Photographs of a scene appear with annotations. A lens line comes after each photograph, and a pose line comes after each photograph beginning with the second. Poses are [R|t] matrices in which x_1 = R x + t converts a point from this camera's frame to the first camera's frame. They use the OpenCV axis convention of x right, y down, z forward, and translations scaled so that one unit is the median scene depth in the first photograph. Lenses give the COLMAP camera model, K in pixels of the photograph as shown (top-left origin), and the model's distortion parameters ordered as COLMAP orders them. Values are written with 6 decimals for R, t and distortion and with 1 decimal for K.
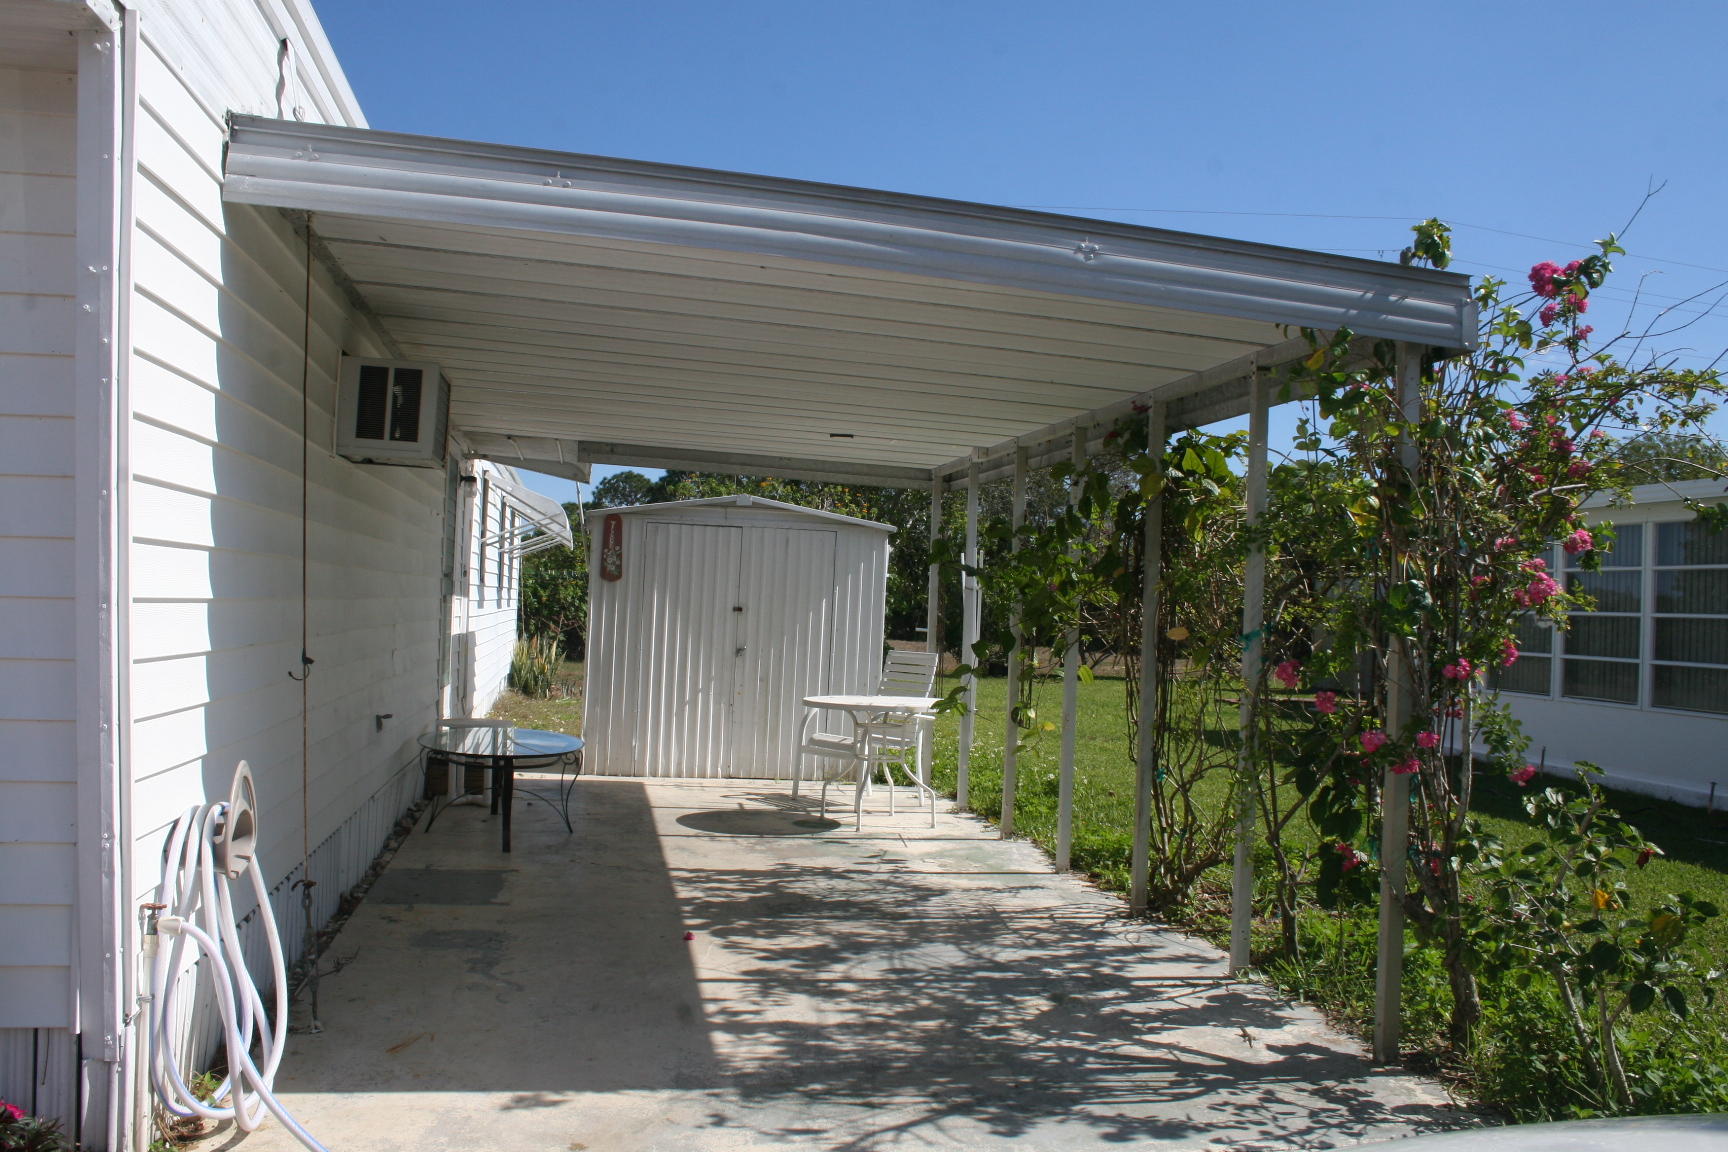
lens RADIAL K [[1417.5, 0, 855.4], [0, 1417.5, 577.2], [0, 0, 1]] dist [-0.158185, 0.131784]
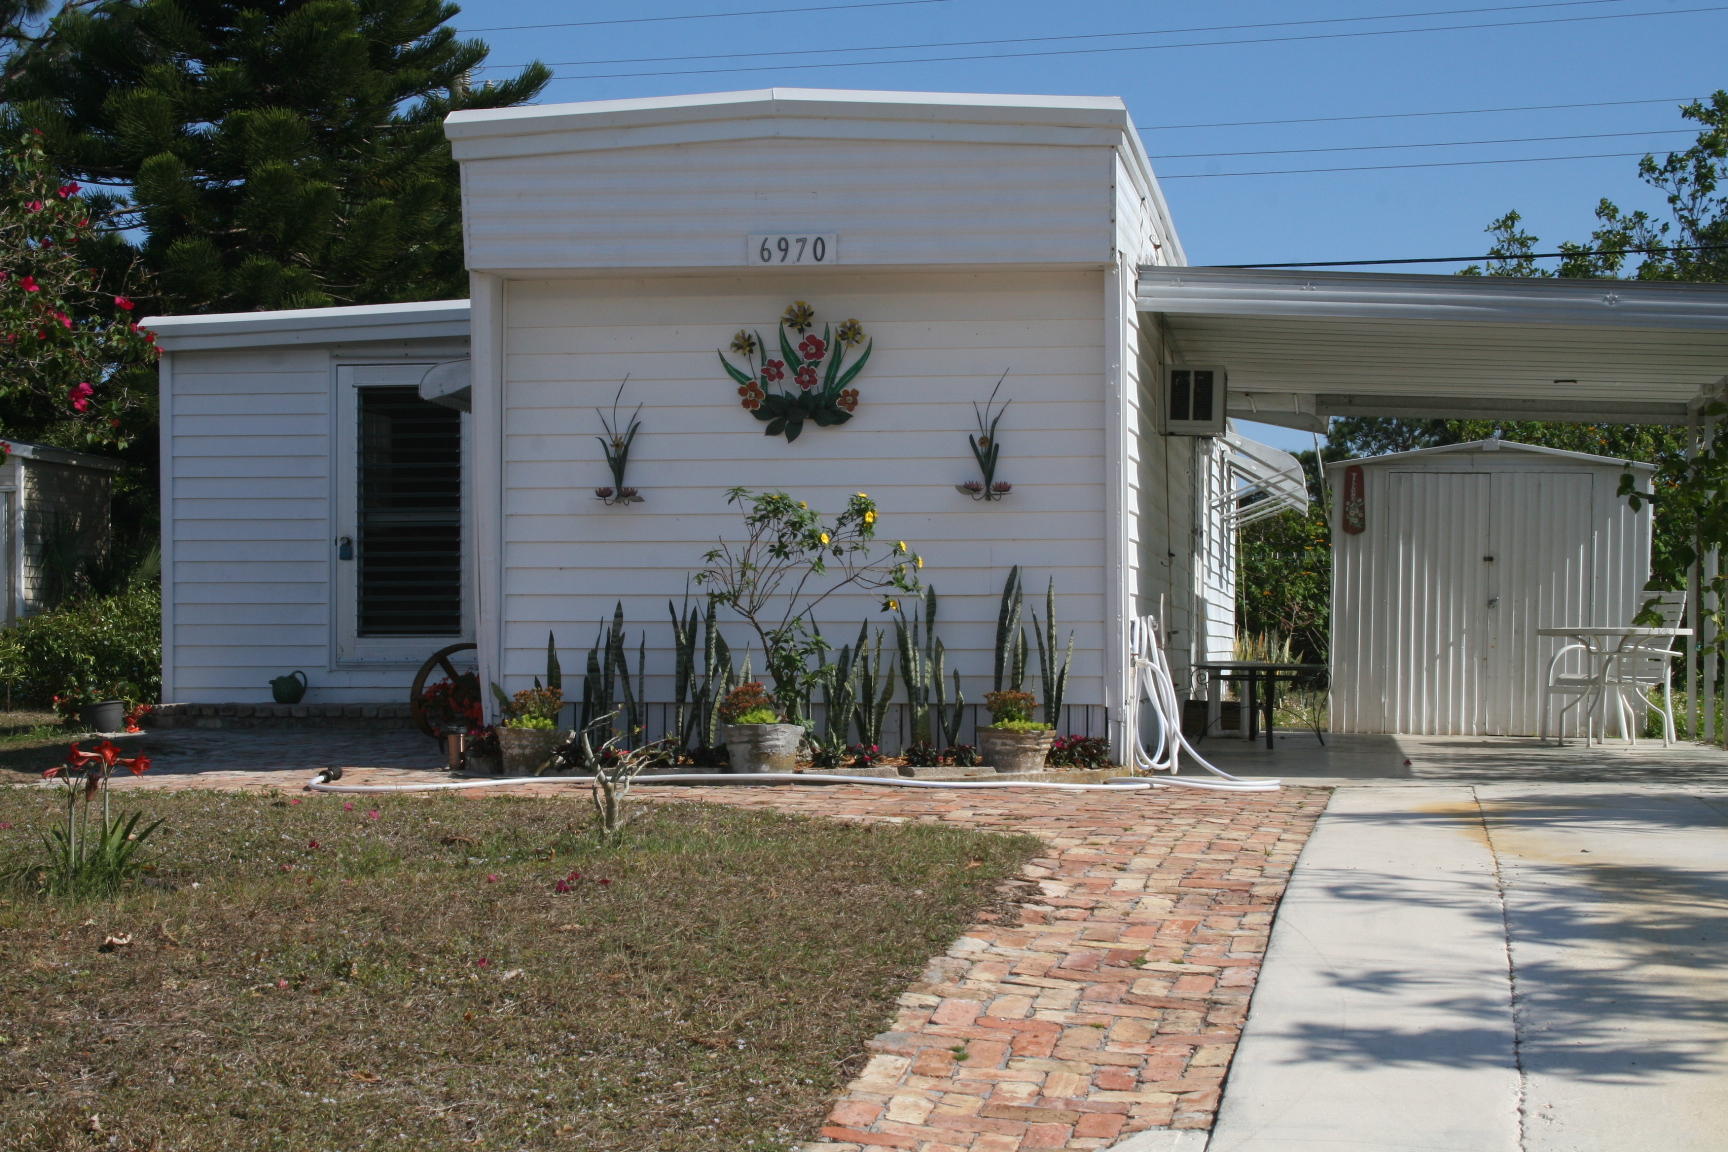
lens RADIAL K [[3238.5, 0, 864.0], [0, 3238.5, 576.0], [0, 0, 1]] dist [0.058051, 0.135411]
pose [[0.946140, -0.035440, -0.321811, 0.224757], [0.031459, 0.999351, -0.017565, 0.059814], [0.322225, 0.006495, 0.946641, -1.221432]]
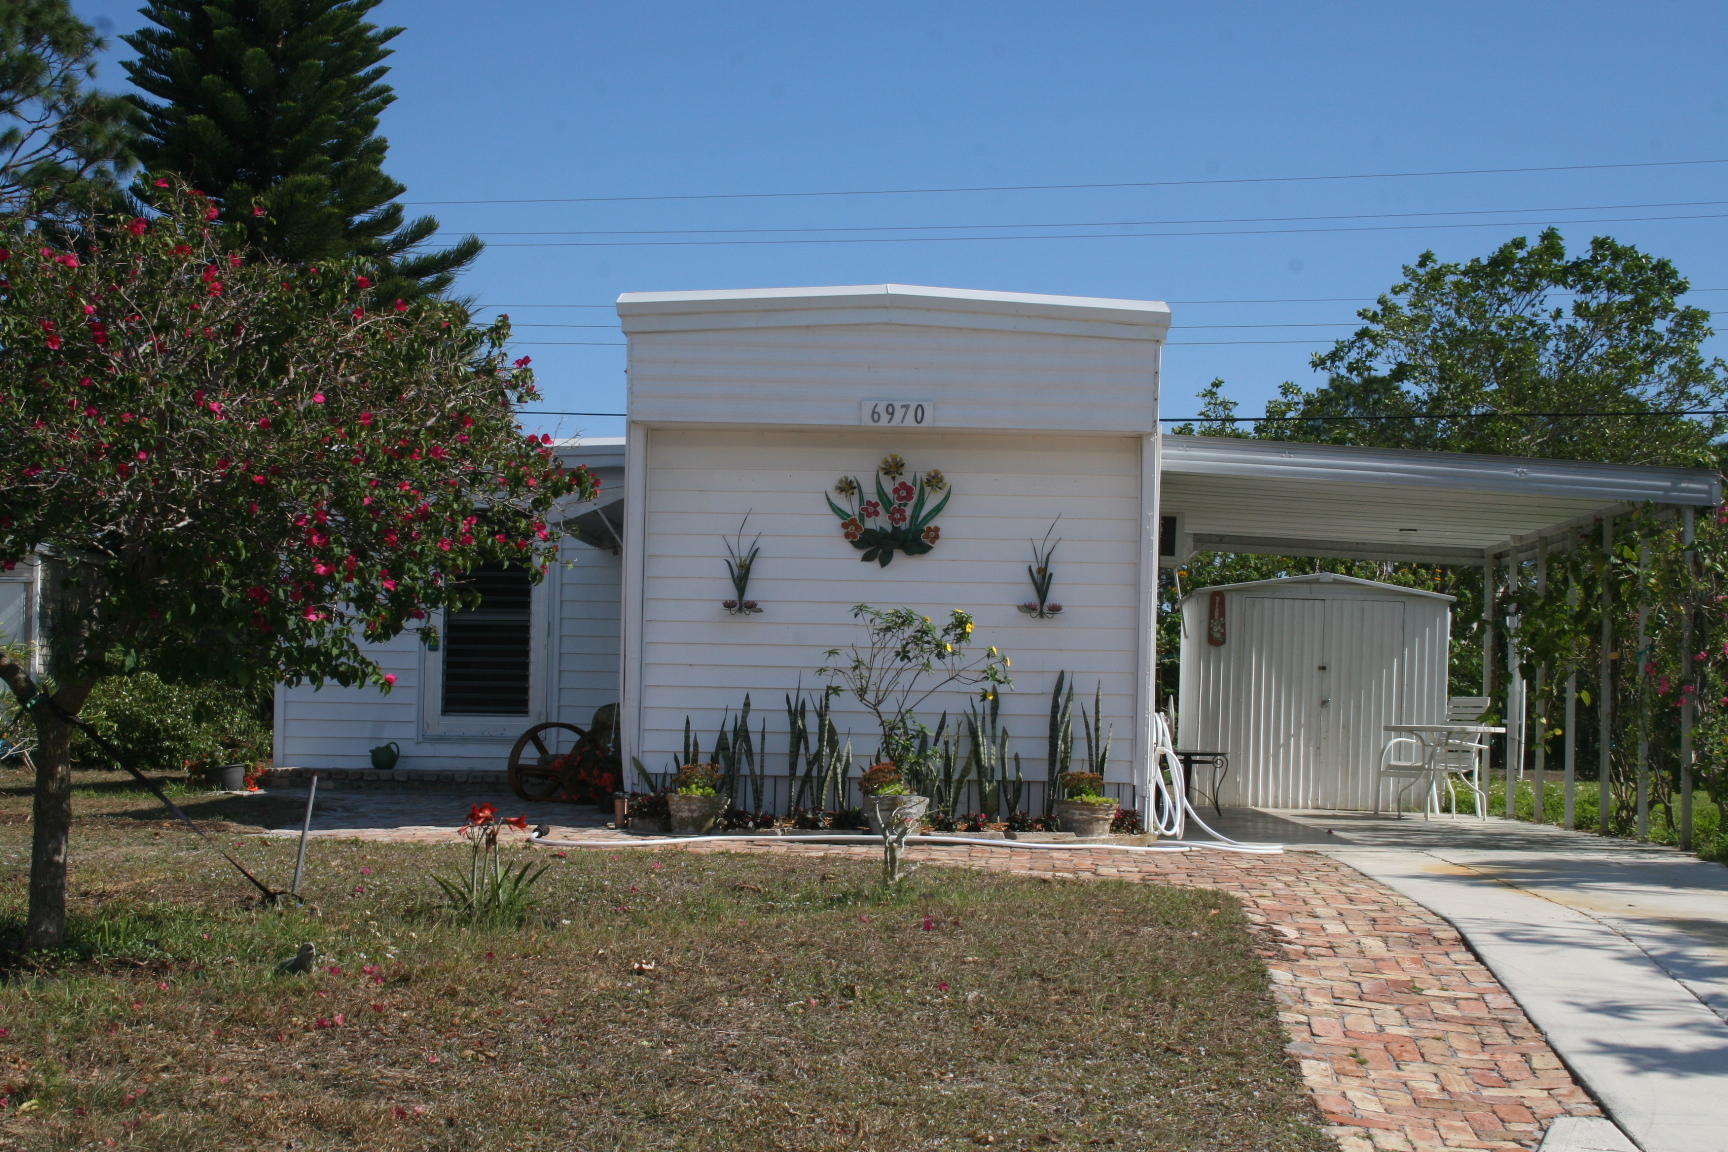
lens RADIAL K [[2730.3, 0, 864.0], [0, 2730.3, 576.0], [0, 0, 1]] dist [0.002036, 0.028216]
pose [[0.979027, -0.021751, -0.202564, 0.007271], [0.012580, 0.998841, -0.046451, 0.047548], [0.203339, 0.042929, 0.978167, -1.357577]]
